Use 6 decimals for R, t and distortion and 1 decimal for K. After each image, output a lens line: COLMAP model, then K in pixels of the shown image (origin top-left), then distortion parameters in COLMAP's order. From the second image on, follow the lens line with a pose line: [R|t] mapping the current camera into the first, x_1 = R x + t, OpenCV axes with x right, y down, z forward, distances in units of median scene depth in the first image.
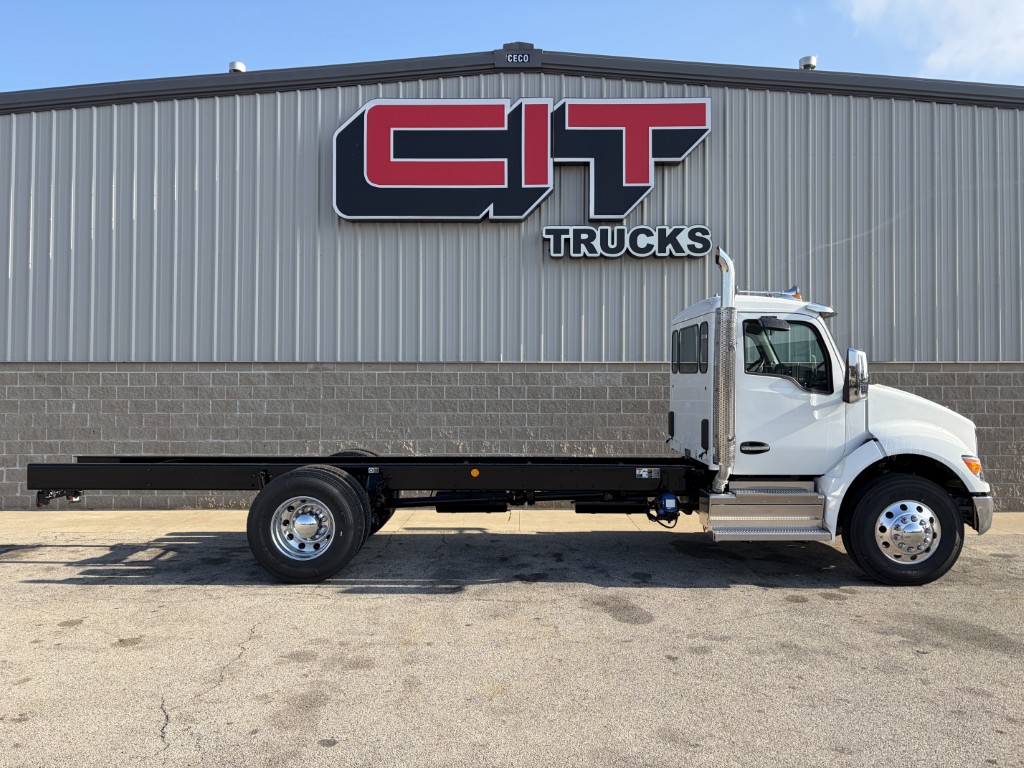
lens RADIAL K [[793.6, 0, 513.0], [0, 793.6, 380.3], [0, 0, 1]] dist [0.047214, -0.047288]
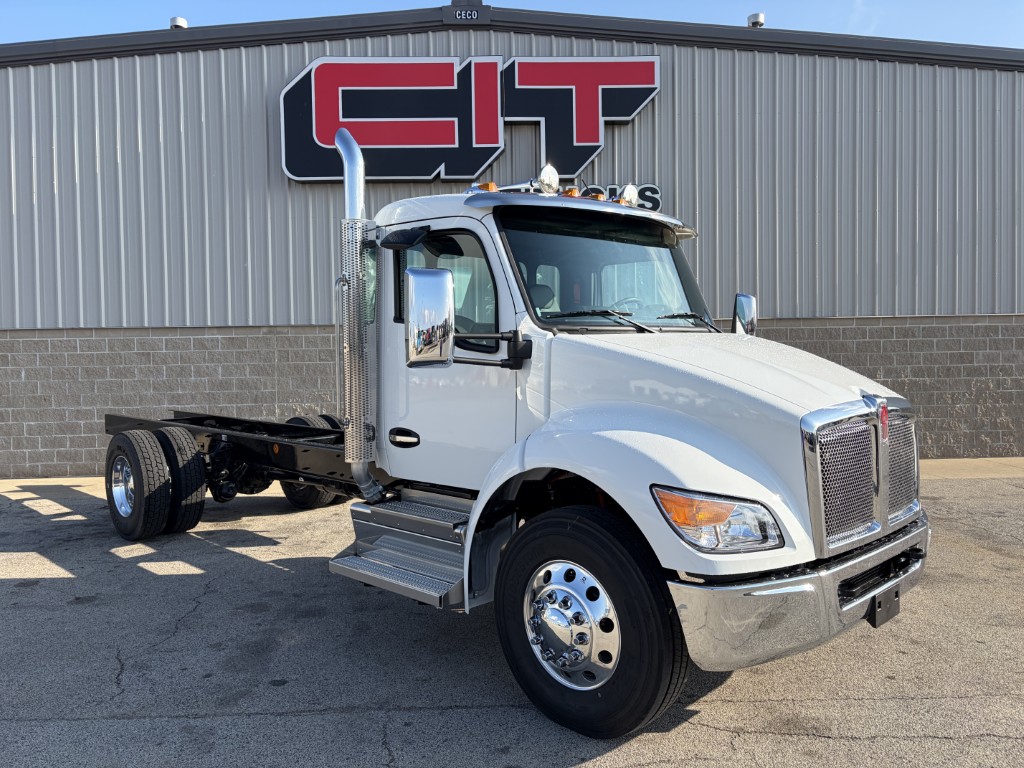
lens RADIAL K [[793.6, 0, 515.2], [0, 793.6, 385.0], [0, 0, 1]] dist [0.047214, -0.047288]
pose [[0.998838, -0.018481, 0.044514, 0.014130], [0.016098, 0.998449, 0.053297, 0.003017], [-0.045429, -0.052518, 0.997586, -0.015991]]
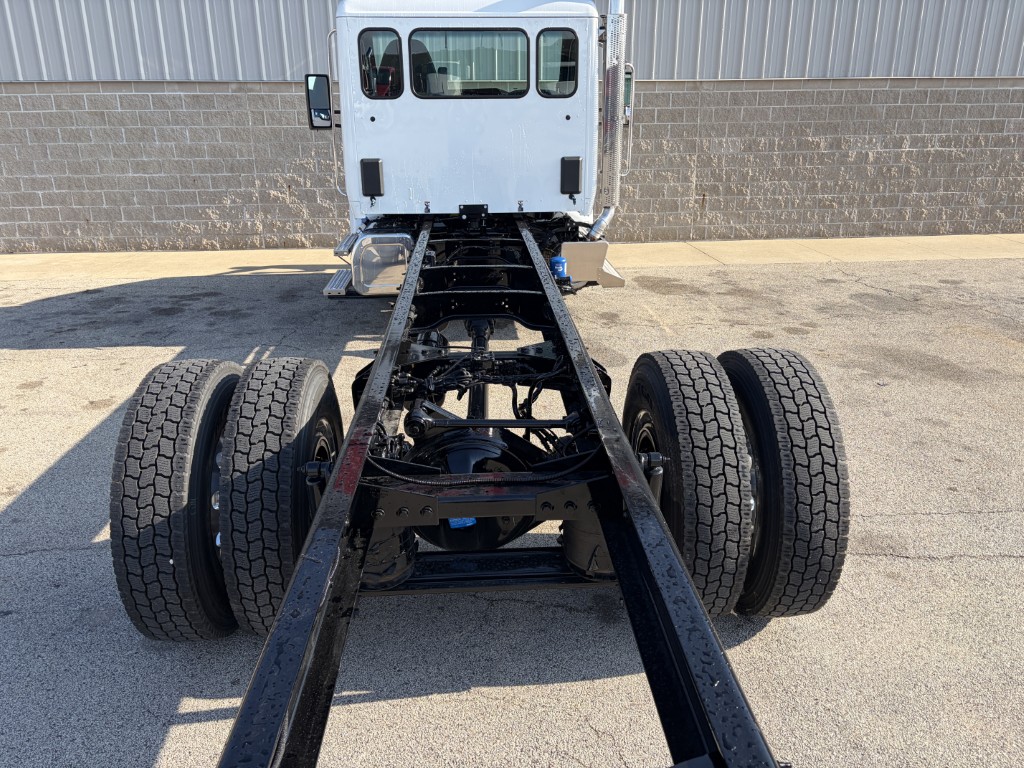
lens RADIAL K [[793.6, 0, 519.4], [0, 793.6, 394.5], [0, 0, 1]] dist [0.047214, -0.047288]
pose [[0.995786, -0.038163, 0.083393, -0.026139], [0.005996, 0.934450, 0.356044, -0.012937], [-0.091514, -0.354044, 0.930741, 0.026688]]
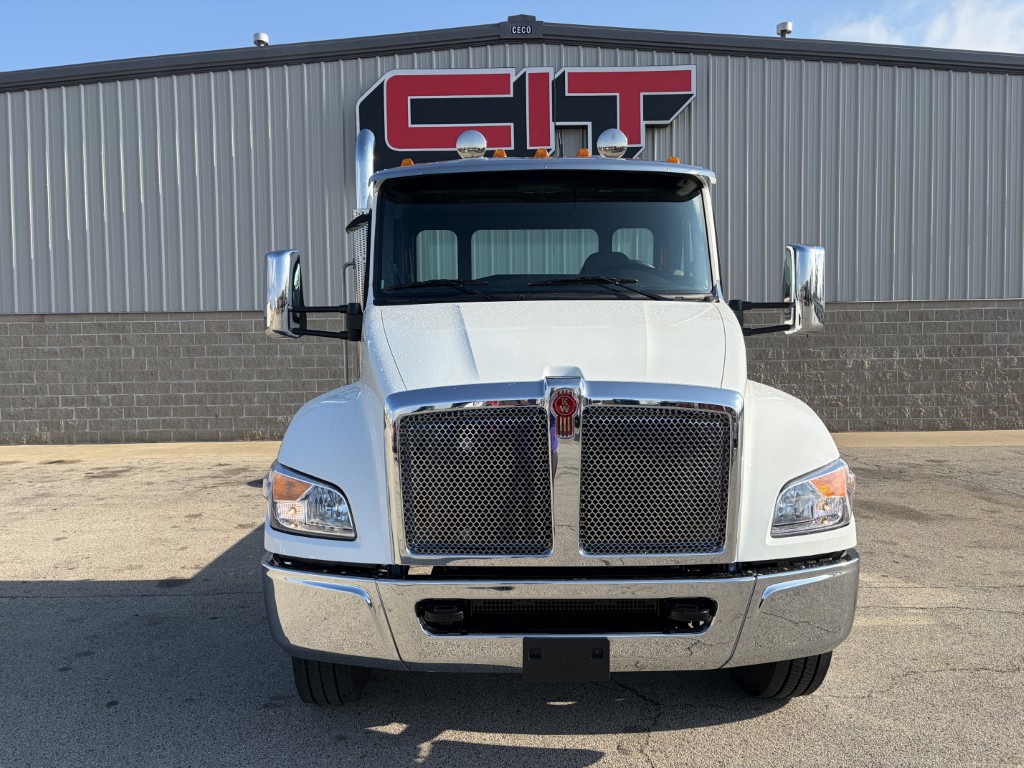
lens RADIAL K [[793.6, 0, 510.4], [0, 793.6, 381.5], [0, 0, 1]] dist [0.047214, -0.047288]
pose [[0.999806, -0.016188, 0.011221, -0.029762], [0.015380, 0.997522, 0.068651, 0.004885], [-0.012304, -0.068465, 0.997578, -0.135653]]
